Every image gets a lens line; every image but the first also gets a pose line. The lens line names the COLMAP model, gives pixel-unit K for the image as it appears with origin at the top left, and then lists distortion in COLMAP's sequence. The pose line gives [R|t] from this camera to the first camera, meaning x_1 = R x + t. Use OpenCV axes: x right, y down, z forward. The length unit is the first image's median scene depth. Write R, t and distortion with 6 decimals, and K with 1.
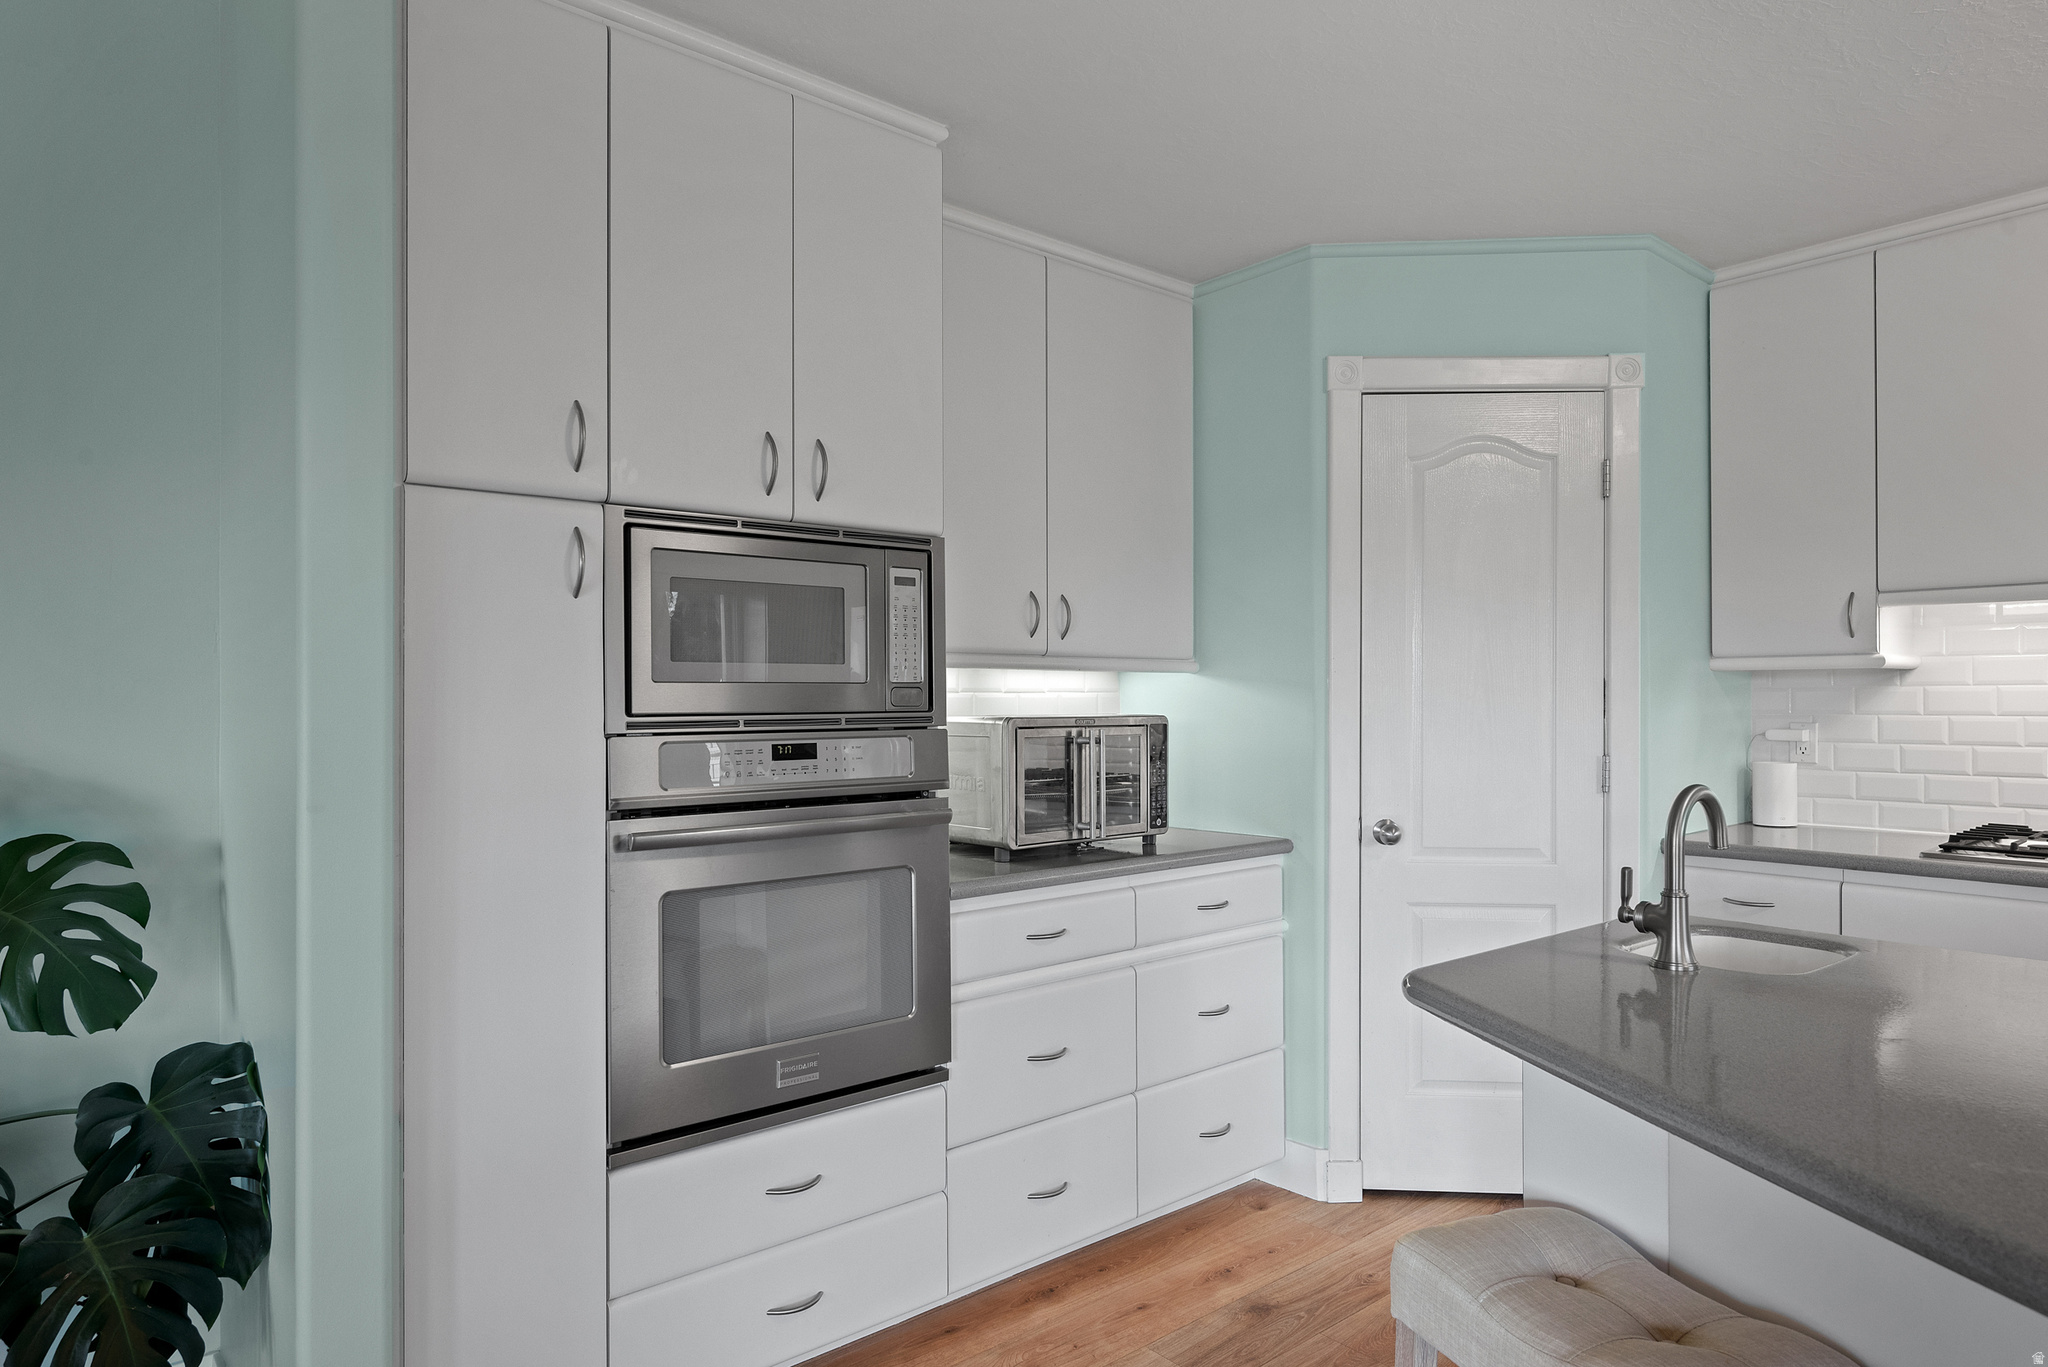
lens RADIAL K [[1193.3, 0, 1028.1], [0, 1193.3, 696.8], [0, 0, 1]] dist [-0.004752, 0.002561]
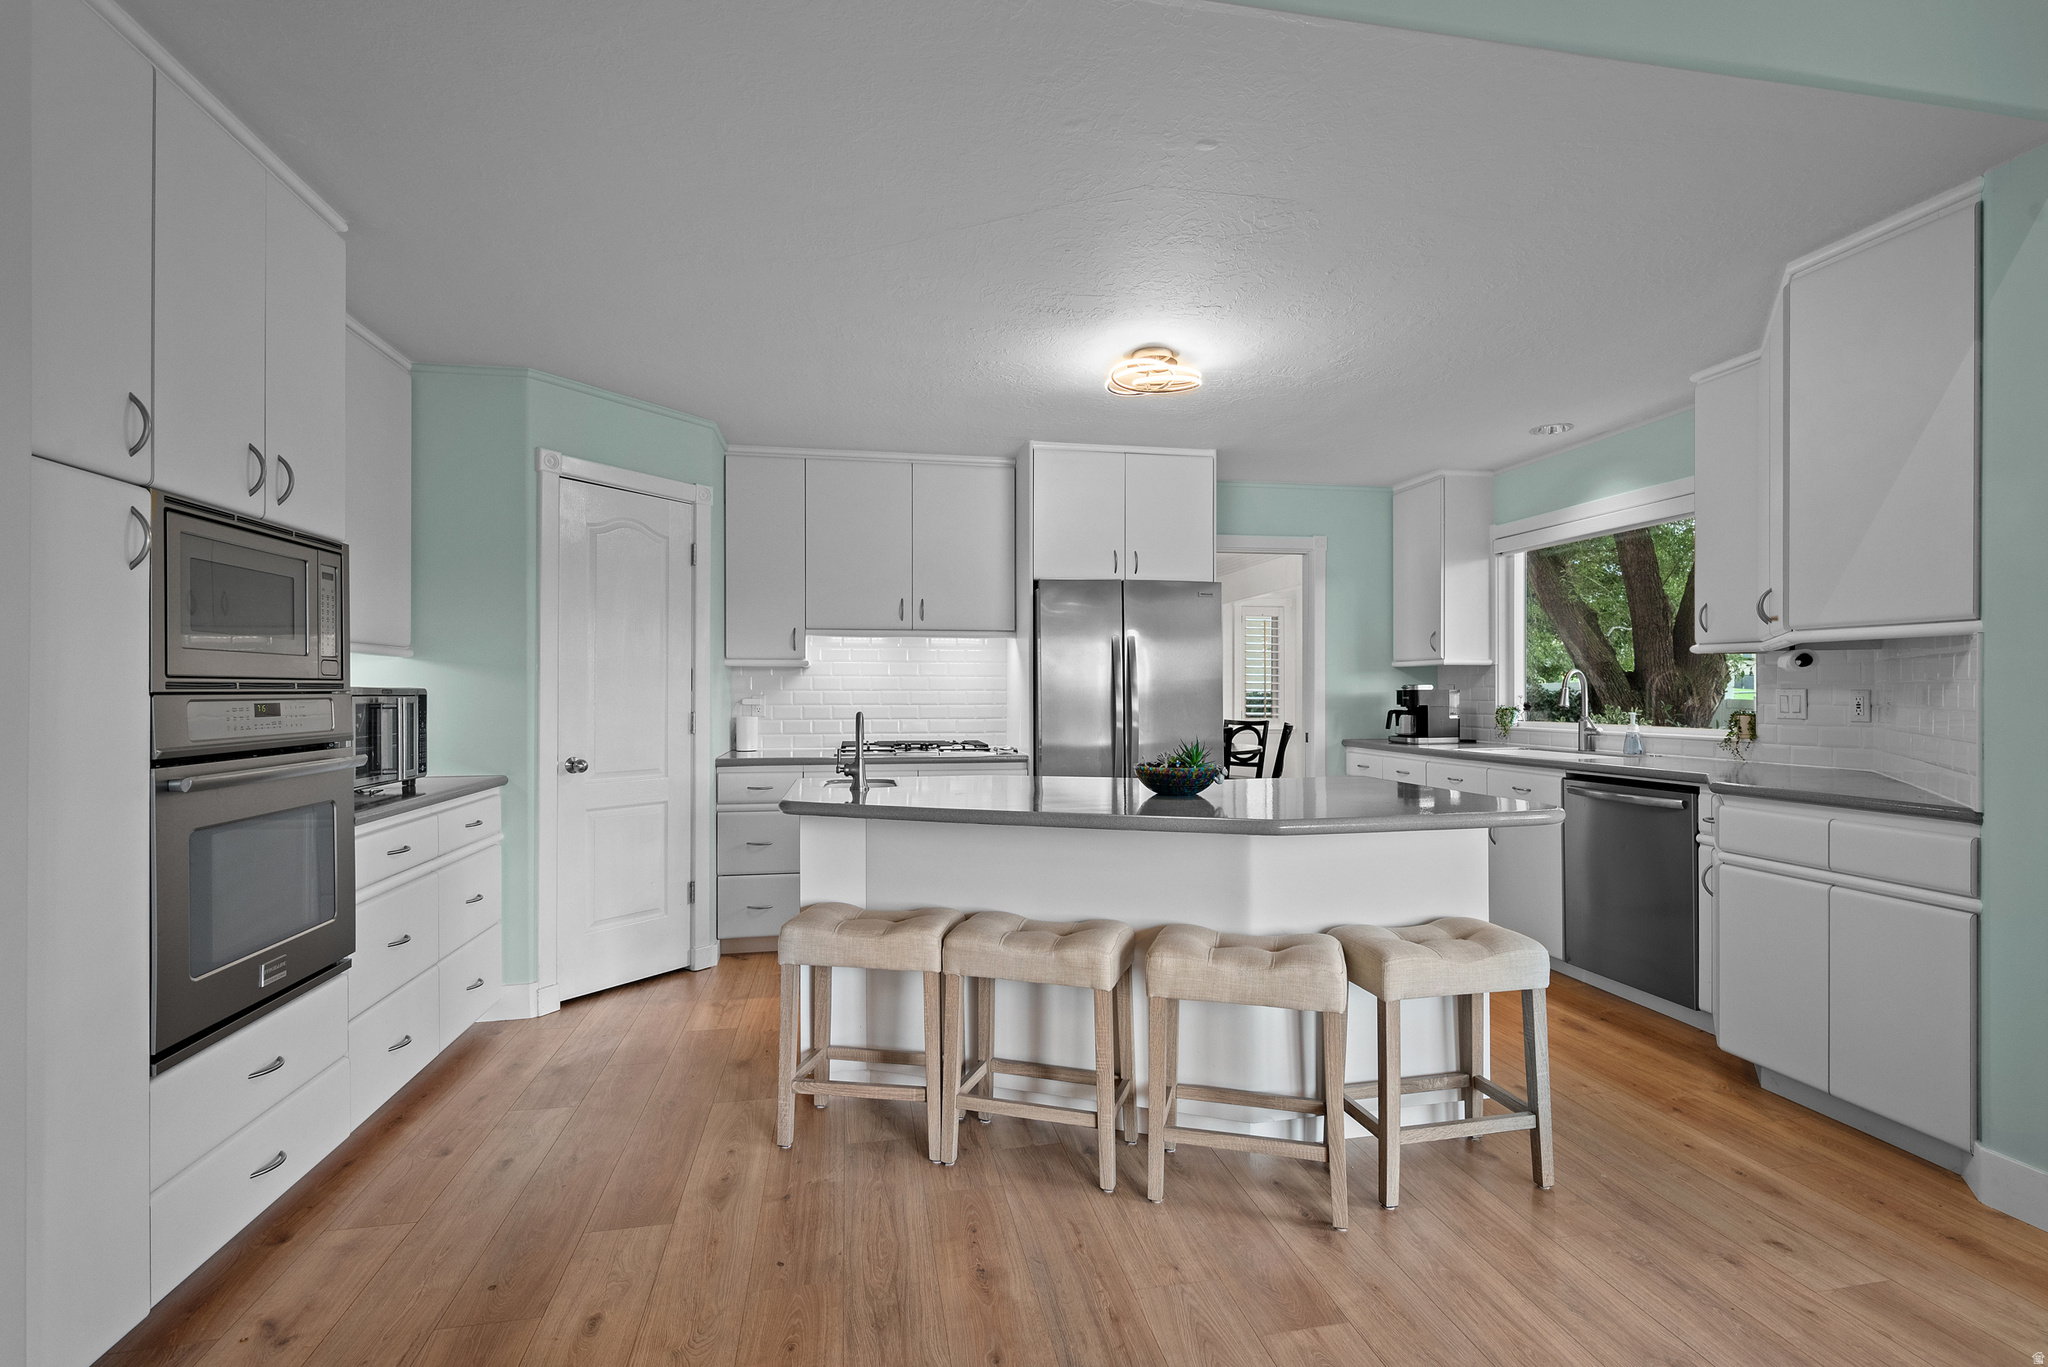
lens RADIAL K [[914.4, 0, 1017.7], [0, 914.4, 688.6], [0, 0, 1]] dist [-0.000340, -0.000327]
pose [[0.508628, 0.003425, 0.860979, -0.547809], [-0.000035, 0.999992, -0.003957, 0.025071], [-0.860986, 0.001982, 0.508624, -0.119331]]
